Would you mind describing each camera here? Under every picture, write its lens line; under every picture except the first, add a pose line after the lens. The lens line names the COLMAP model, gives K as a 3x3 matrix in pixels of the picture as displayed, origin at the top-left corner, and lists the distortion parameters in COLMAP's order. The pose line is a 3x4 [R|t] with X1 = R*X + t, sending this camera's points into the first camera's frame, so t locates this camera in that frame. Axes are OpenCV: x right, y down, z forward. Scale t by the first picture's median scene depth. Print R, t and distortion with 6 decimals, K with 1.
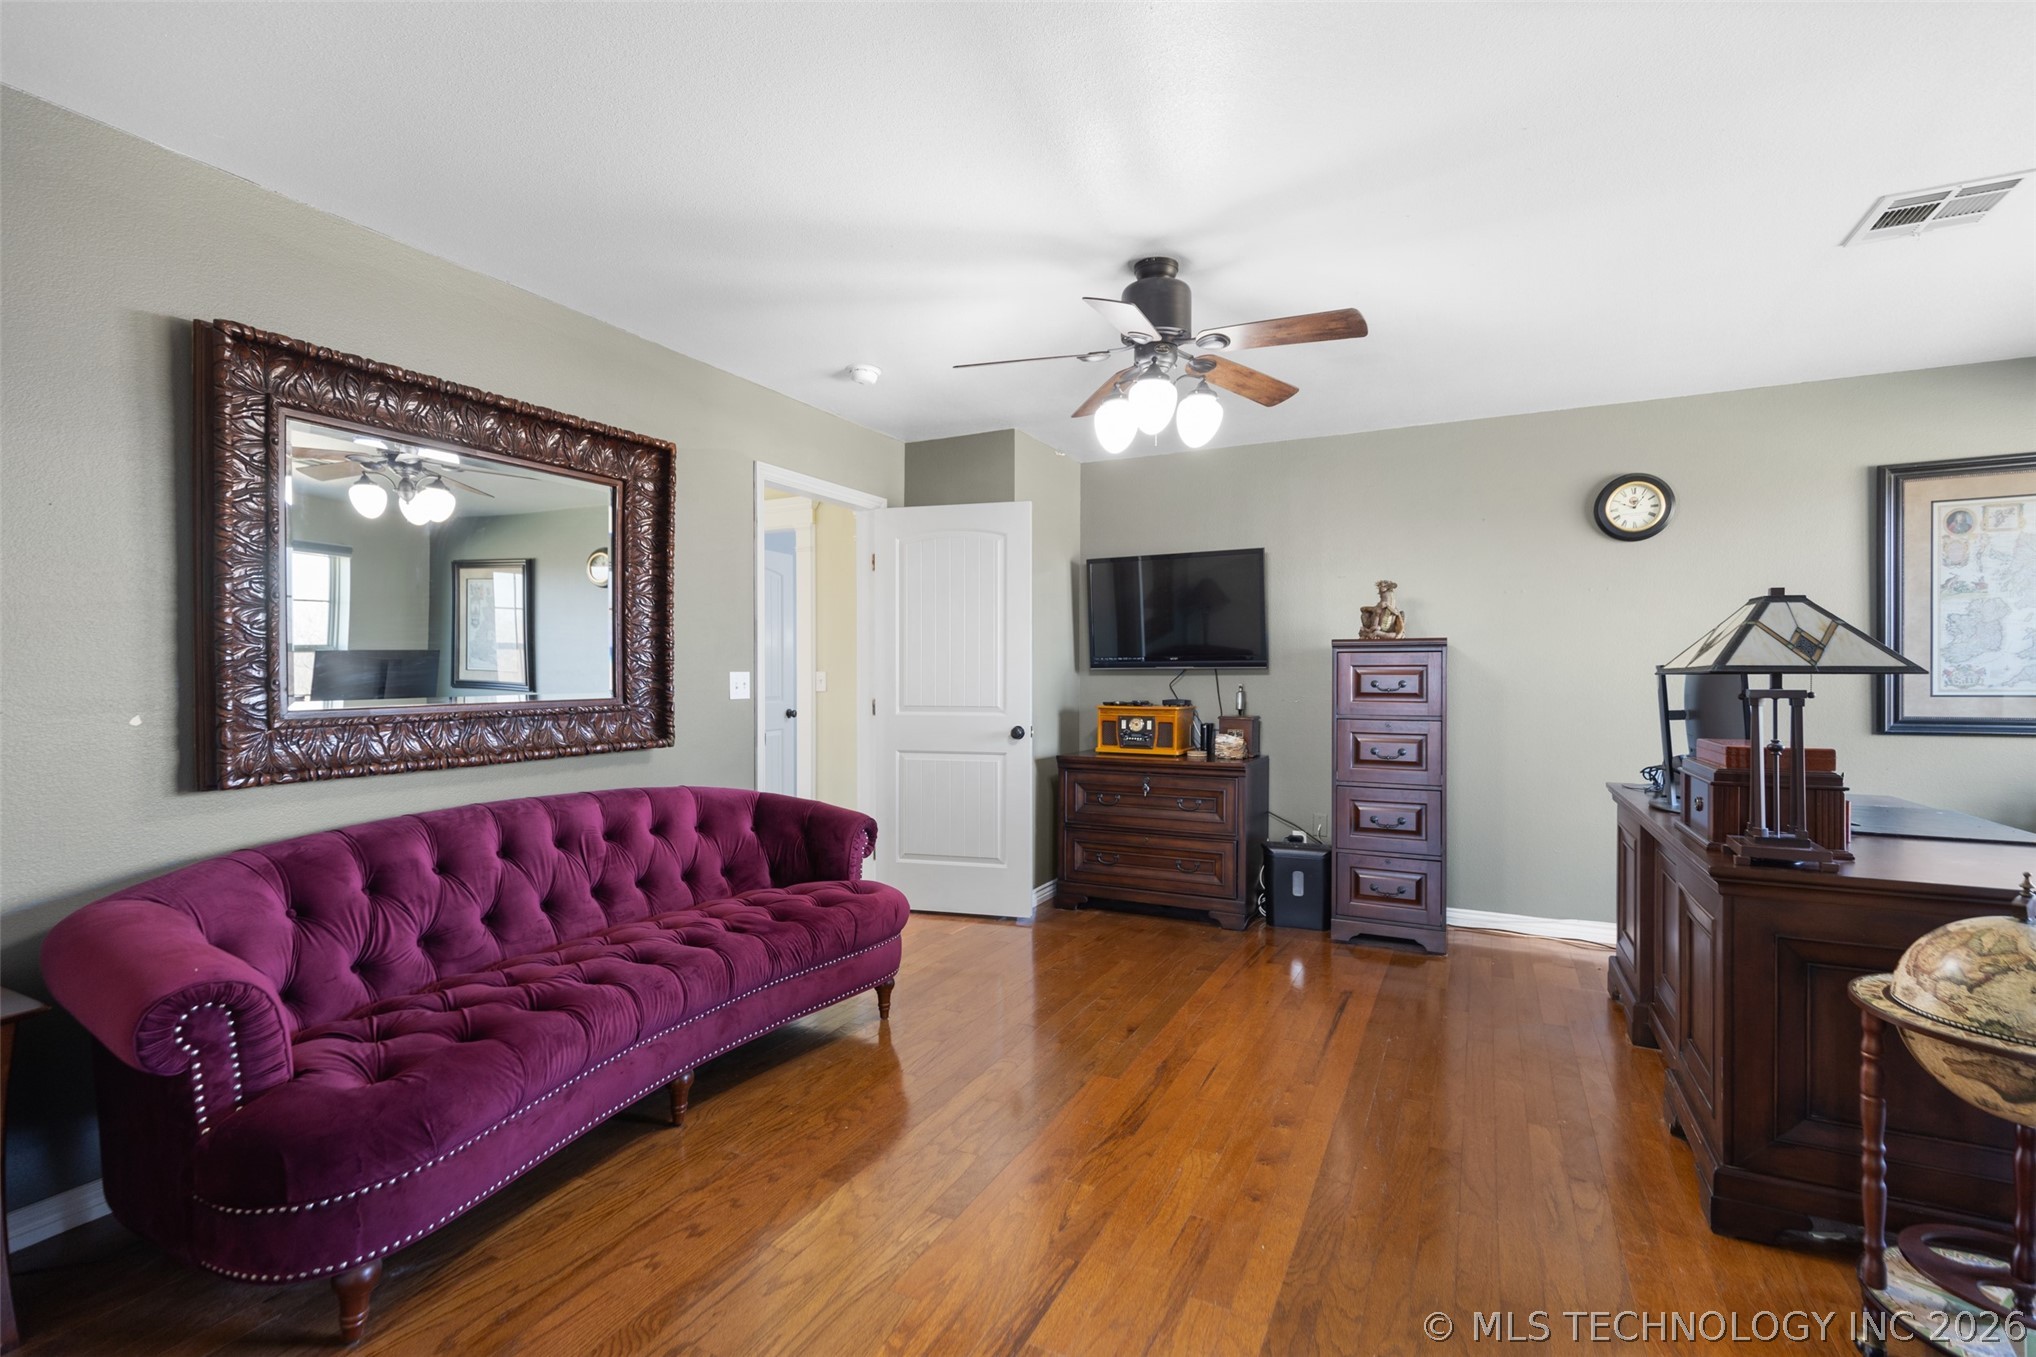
lens RADIAL K [[920.6, 0, 1029.5], [0, 920.6, 683.5], [0, 0, 1]] dist [-0.000883, -0.000303]
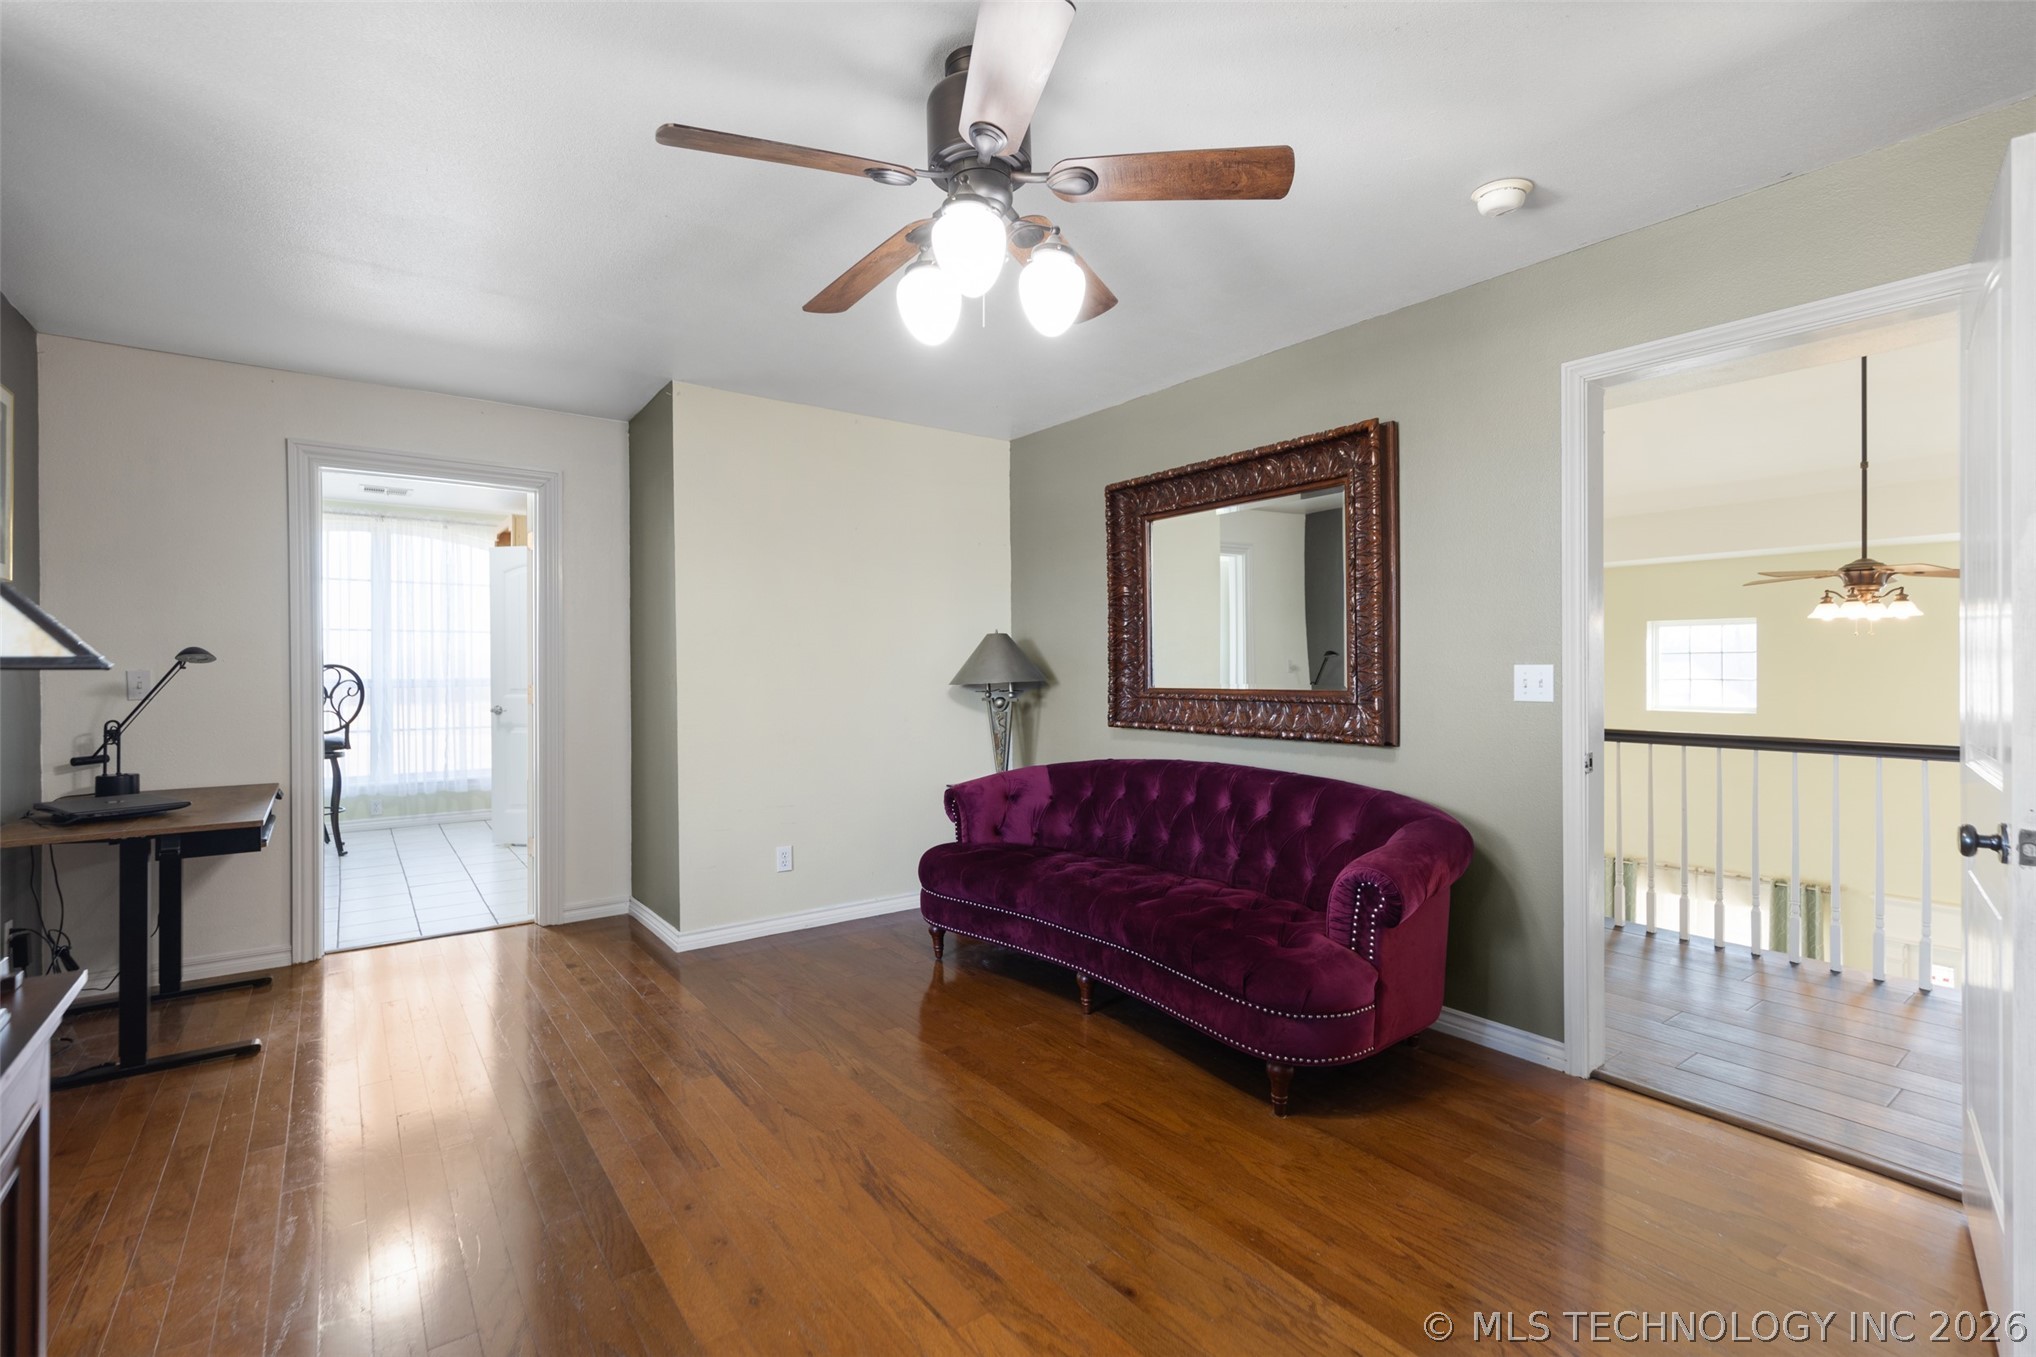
lens RADIAL K [[920.6, 0, 1027.3], [0, 920.6, 666.0], [0, 0, 1]] dist [-0.000883, -0.000303]
pose [[-0.455729, 0.000595, -0.890119, 0.753297], [-0.008731, 0.999949, 0.005138, -0.017047], [0.890076, 0.010113, -0.455700, 1.396927]]
